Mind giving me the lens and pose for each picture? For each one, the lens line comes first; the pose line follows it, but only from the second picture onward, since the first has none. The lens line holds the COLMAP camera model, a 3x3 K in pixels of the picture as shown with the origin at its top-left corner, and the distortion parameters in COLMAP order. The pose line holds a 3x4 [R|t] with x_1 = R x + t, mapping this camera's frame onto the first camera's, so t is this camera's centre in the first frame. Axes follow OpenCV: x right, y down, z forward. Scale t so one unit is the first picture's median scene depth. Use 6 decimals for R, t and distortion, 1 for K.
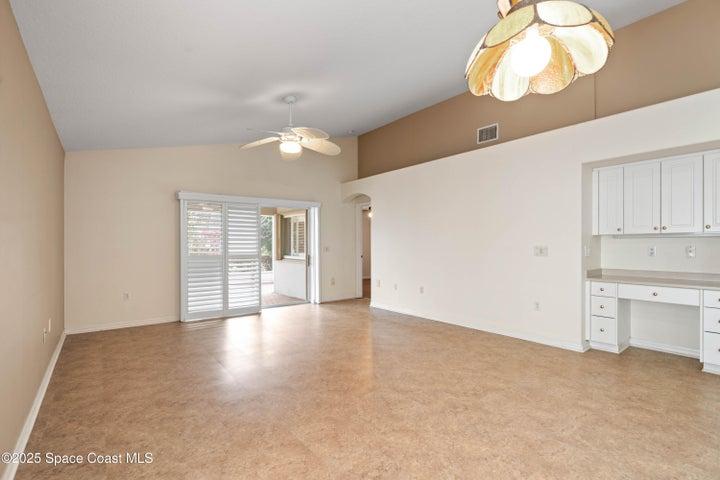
lens RADIAL K [[329.0, 0, 358.8], [0, 329.0, 243.8], [0, 0, 1]] dist [0.001420, 0.000334]
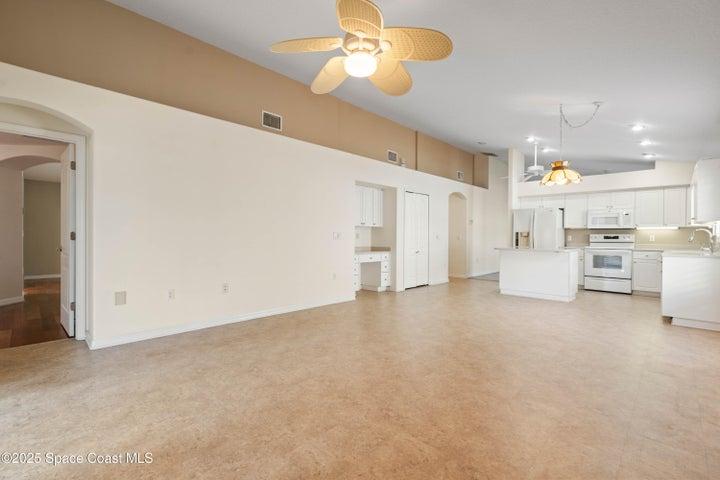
lens RADIAL K [[322.4, 0, 360.0], [0, 322.4, 240.0], [0, 0, 1]] dist [0.000233, 0.000206]
pose [[-0.128517, -0.010816, 0.991648, -0.806678], [-0.016271, 0.999829, 0.008797, 0.025488], [-0.991574, -0.015005, -0.128671, 1.087660]]
